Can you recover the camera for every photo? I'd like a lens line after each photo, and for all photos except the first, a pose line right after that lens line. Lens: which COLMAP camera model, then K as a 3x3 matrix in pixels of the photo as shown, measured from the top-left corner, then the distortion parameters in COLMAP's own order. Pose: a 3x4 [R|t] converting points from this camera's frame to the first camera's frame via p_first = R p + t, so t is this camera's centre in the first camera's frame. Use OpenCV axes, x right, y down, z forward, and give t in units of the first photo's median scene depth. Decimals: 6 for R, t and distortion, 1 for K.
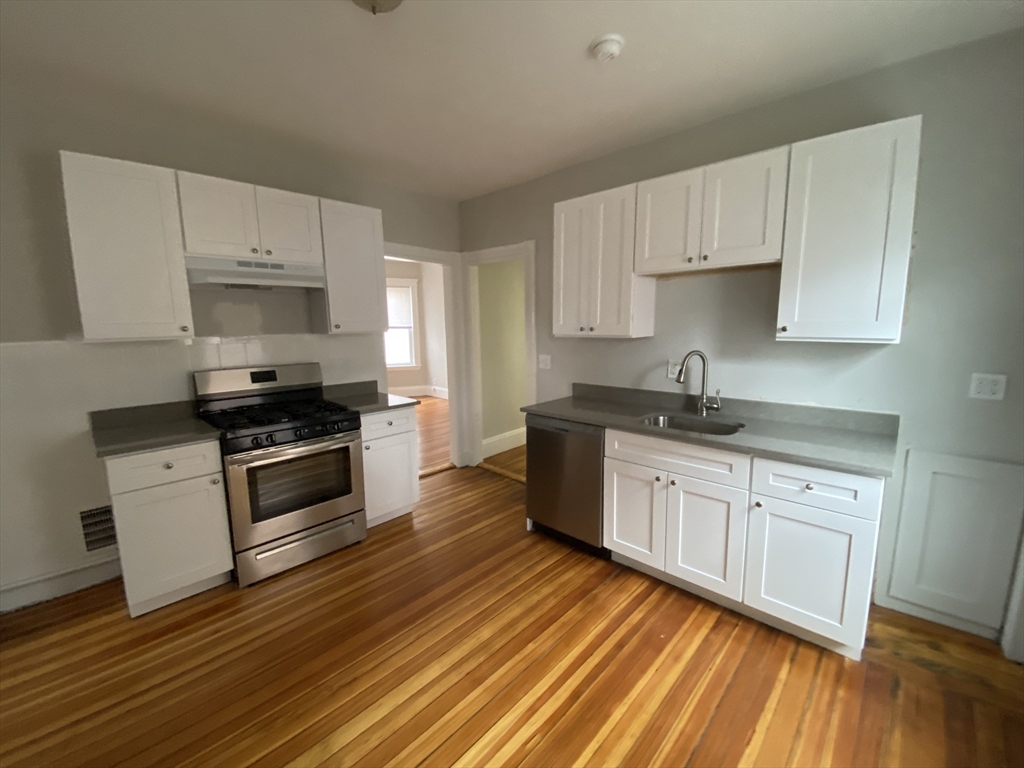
lens RADIAL K [[416.3, 0, 510.8], [0, 416.3, 383.5], [0, 0, 1]] dist [0.001494, -0.008955]
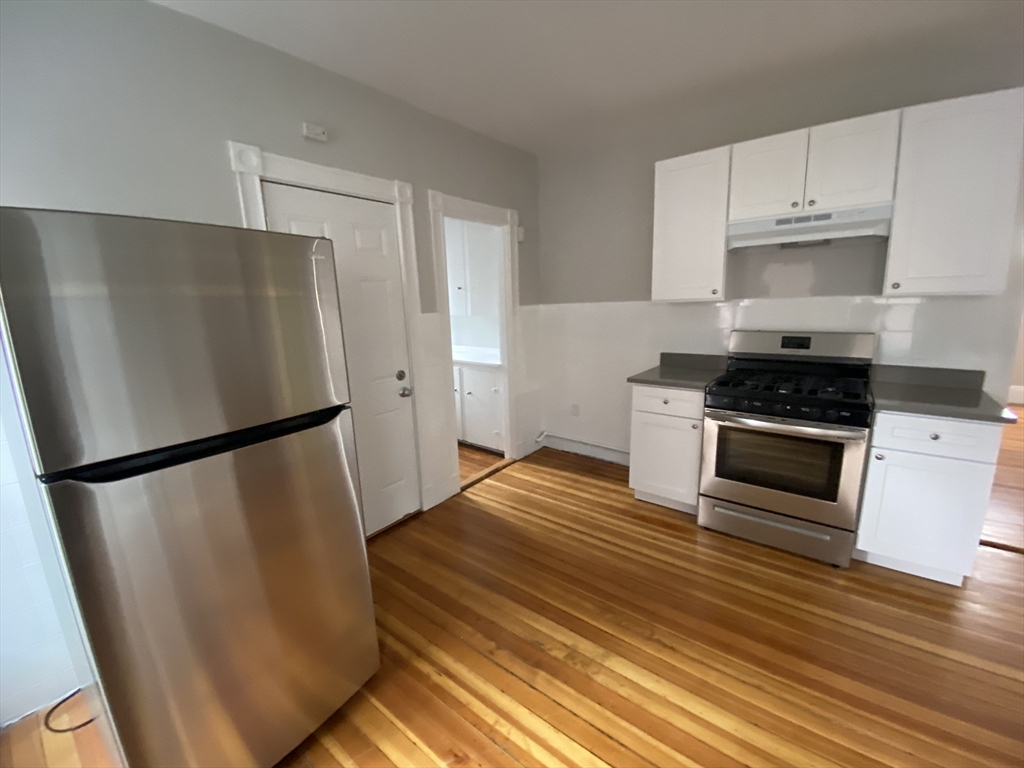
lens RADIAL K [[416.3, 0, 510.8], [0, 416.3, 383.5], [0, 0, 1]] dist [0.001494, -0.008955]
pose [[0.099063, 0.209478, -0.972782, 0.320103], [-0.111427, 0.973778, 0.198346, -0.049692], [0.988823, 0.088746, 0.119807, 0.326447]]
